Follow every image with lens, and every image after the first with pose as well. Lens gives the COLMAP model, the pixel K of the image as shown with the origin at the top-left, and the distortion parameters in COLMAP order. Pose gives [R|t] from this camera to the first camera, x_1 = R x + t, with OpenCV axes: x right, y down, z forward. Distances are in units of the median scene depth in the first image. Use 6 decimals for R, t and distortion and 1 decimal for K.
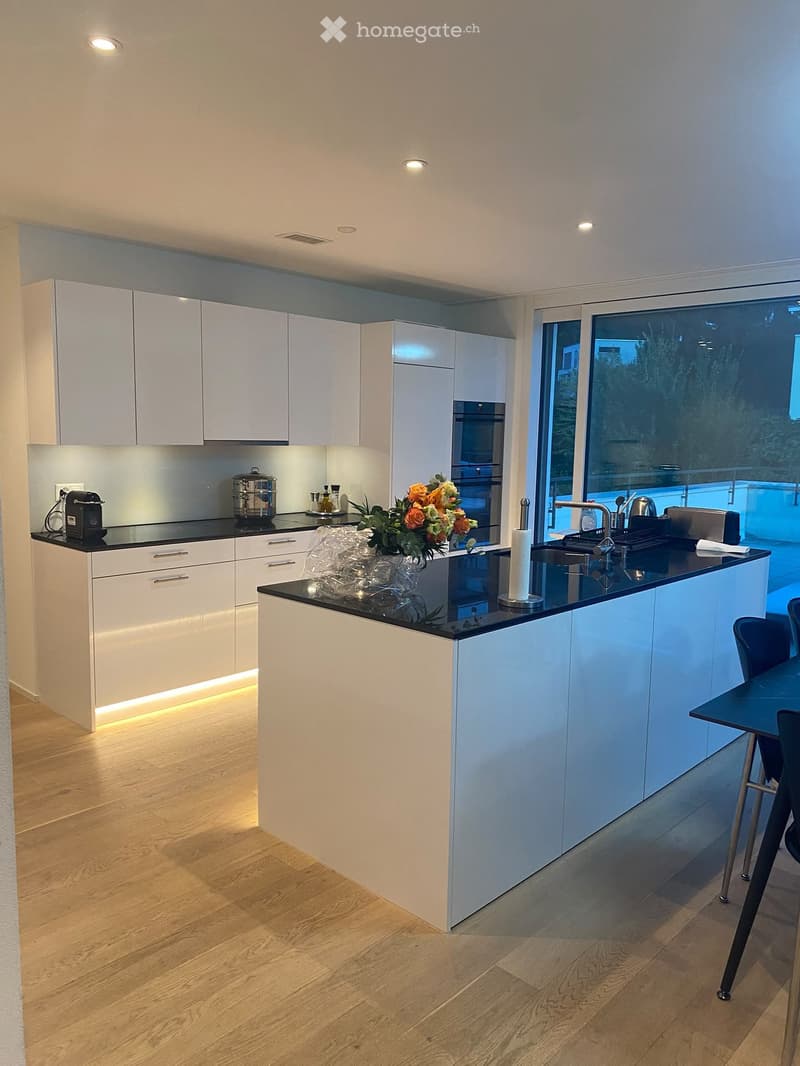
lens RADIAL K [[791.7, 0, 402.8], [0, 791.7, 534.8], [0, 0, 1]] dist [-0.002349, -0.028220]
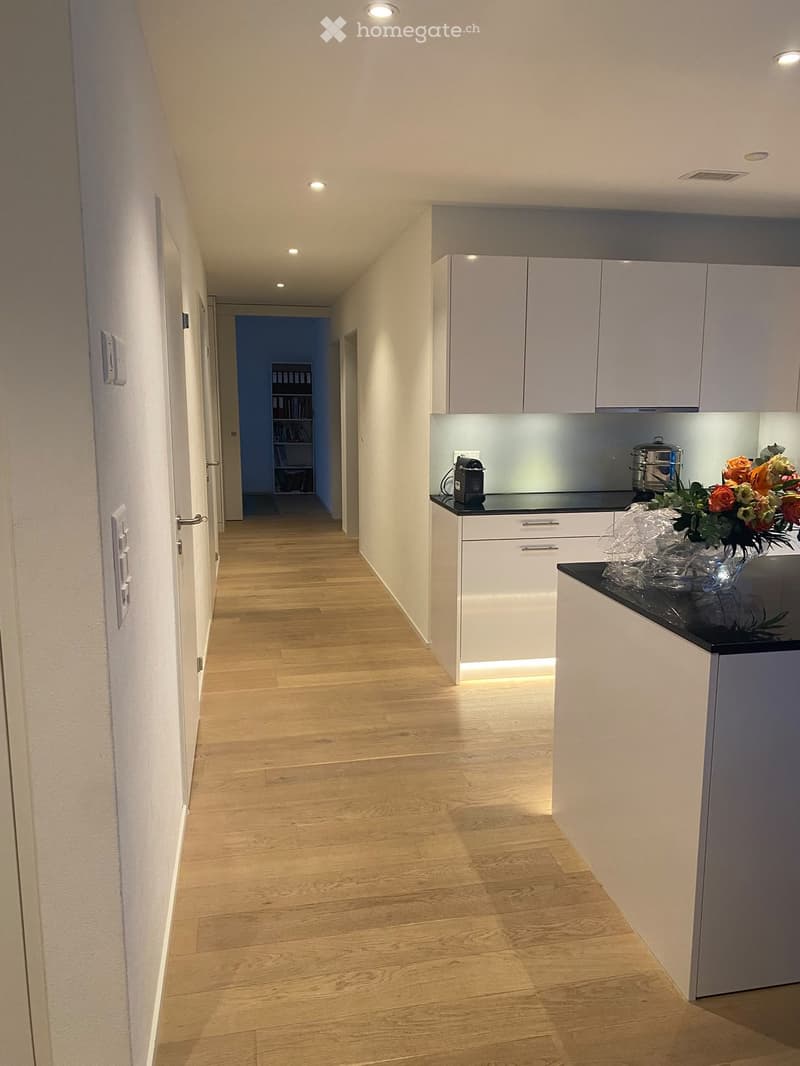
lens RADIAL K [[791.7, 0, 394.4], [0, 791.7, 534.8], [0, 0, 1]] dist [-0.002349, -0.028220]
pose [[0.813498, 0.078699, -0.576219, 0.206991], [-0.056740, 0.996815, 0.056039, -0.010658], [0.578794, -0.012894, 0.815372, 0.133828]]
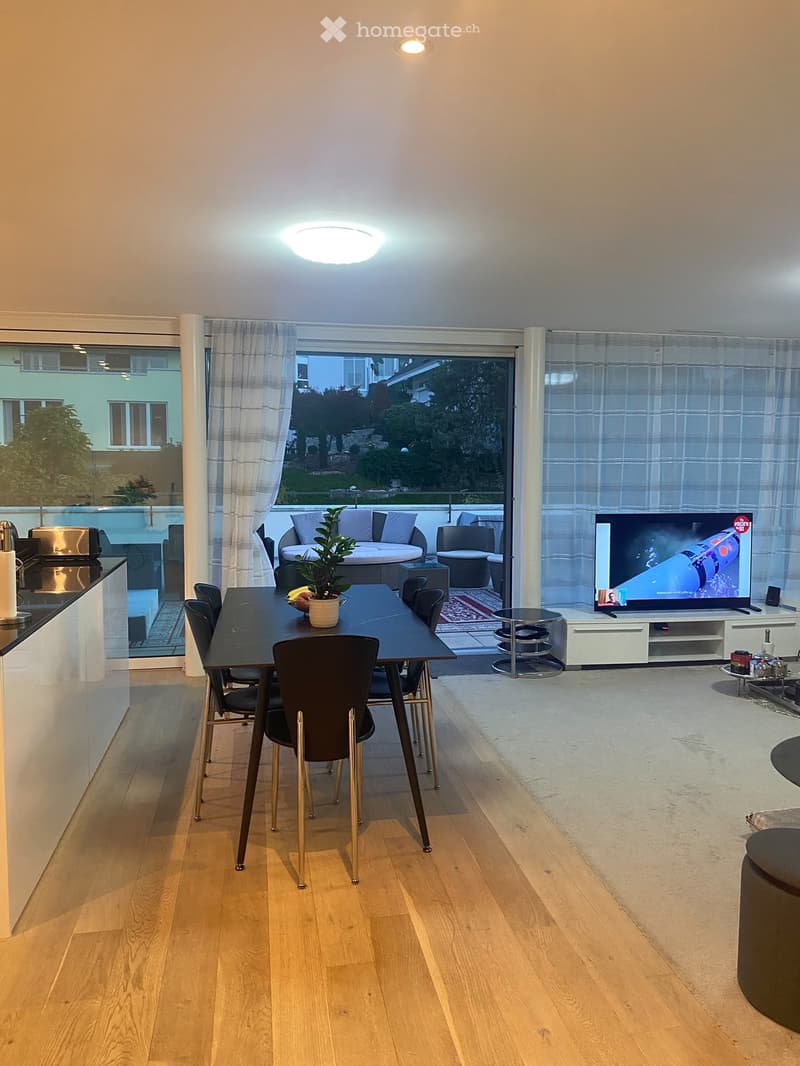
lens RADIAL K [[791.7, 0, 399.6], [0, 791.7, 531.4], [0, 0, 1]] dist [-0.002349, -0.028220]
pose [[0.583392, -0.083484, 0.807888, -0.382133], [0.109820, 0.993676, 0.023380, -0.004281], [-0.804732, 0.075083, 0.588872, -0.071155]]
